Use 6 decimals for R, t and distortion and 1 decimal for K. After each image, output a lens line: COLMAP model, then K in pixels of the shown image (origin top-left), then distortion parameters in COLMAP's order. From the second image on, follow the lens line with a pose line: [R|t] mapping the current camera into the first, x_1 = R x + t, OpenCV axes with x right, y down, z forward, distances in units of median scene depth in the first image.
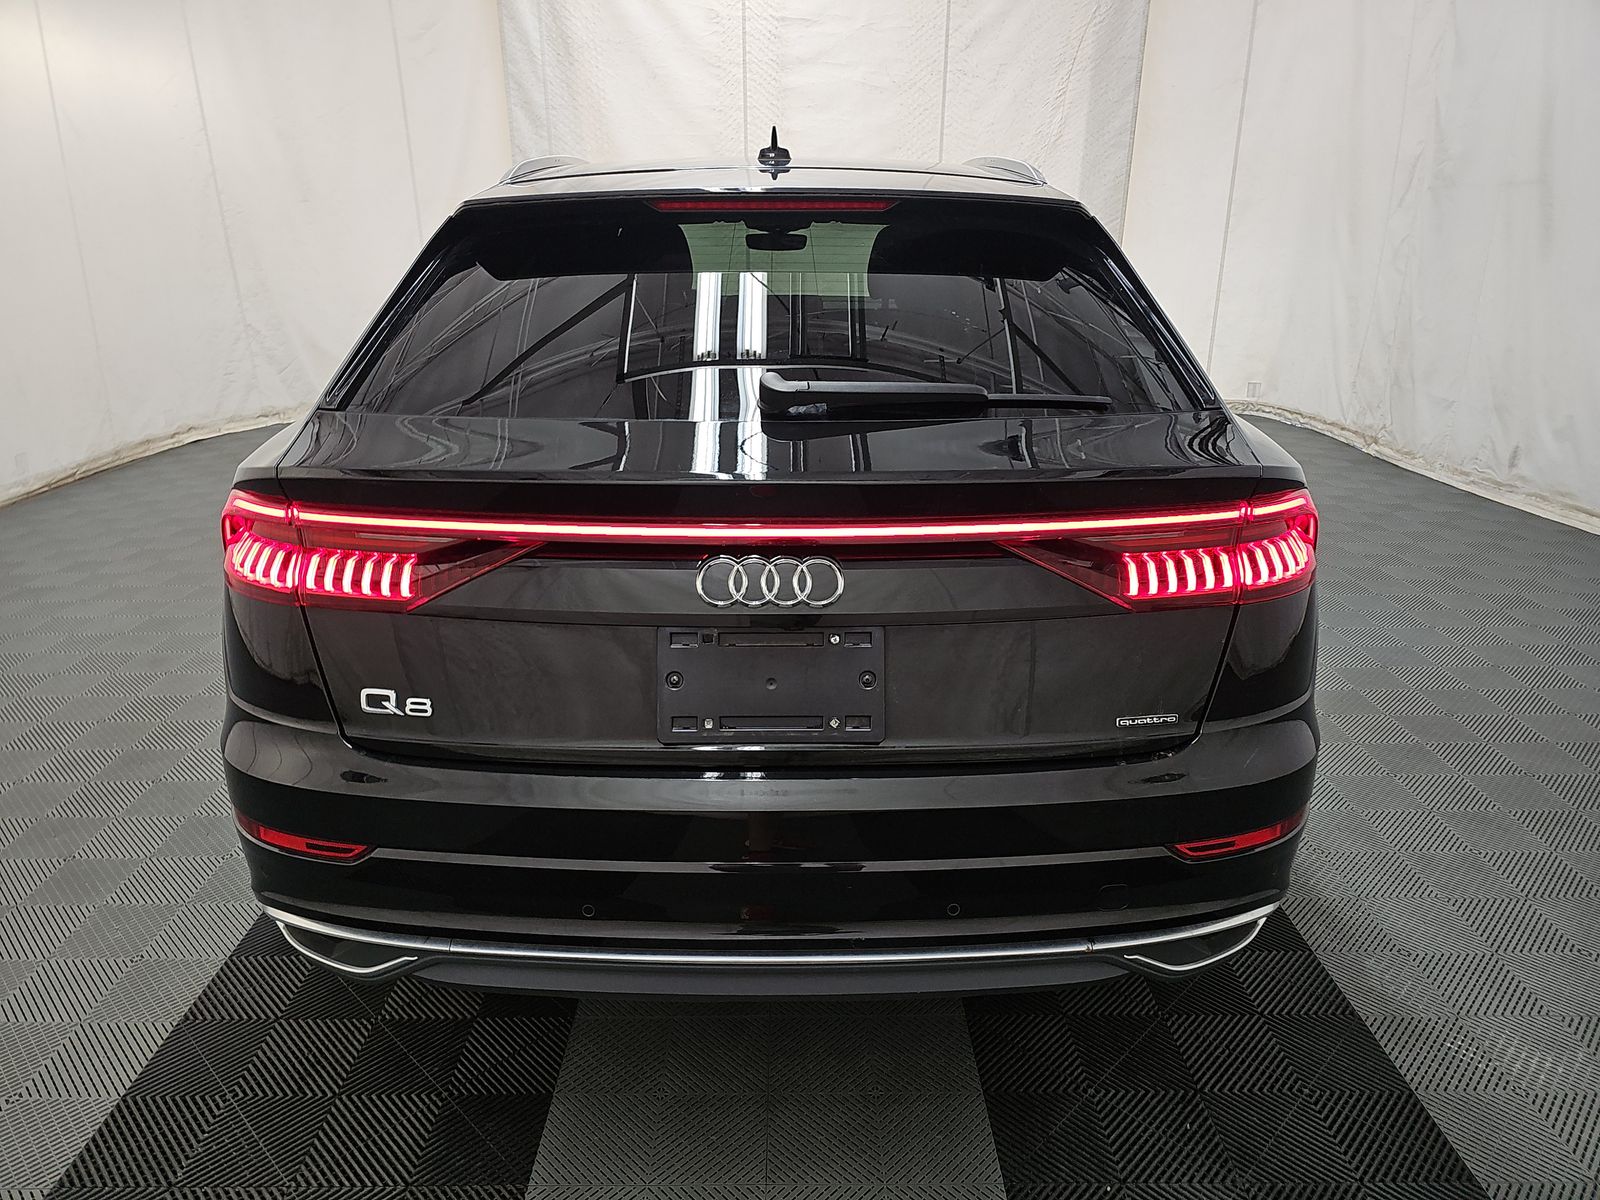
lens RADIAL K [[1064.1, 0, 807.9], [0, 1064.1, 621.7], [0, 0, 1]] dist [0.028401, -0.023288]
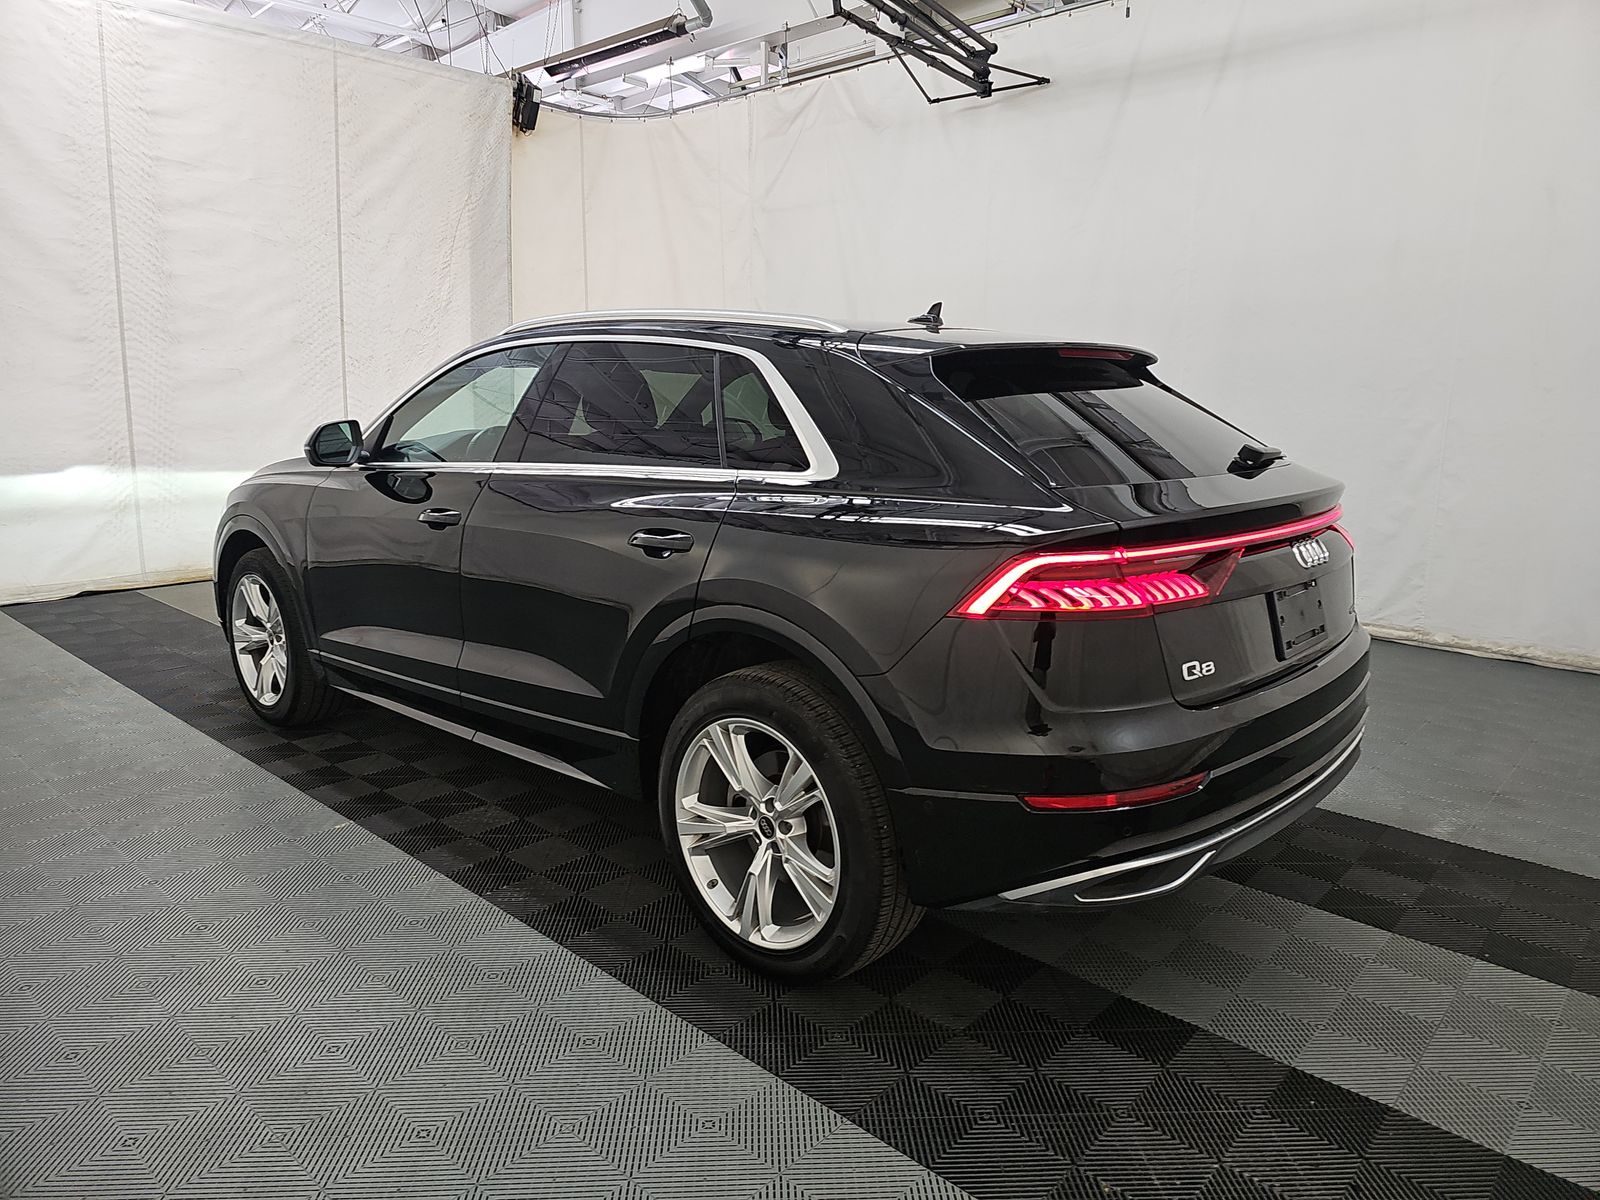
lens RADIAL K [[1064.1, 0, 795.8], [0, 1064.1, 598.1], [0, 0, 1]] dist [0.028401, -0.023288]
pose [[0.690444, -0.128417, 0.711896, -0.345903], [0.241075, 0.968707, -0.059068, -0.012484], [-0.682033, 0.212403, 0.699797, 0.064176]]
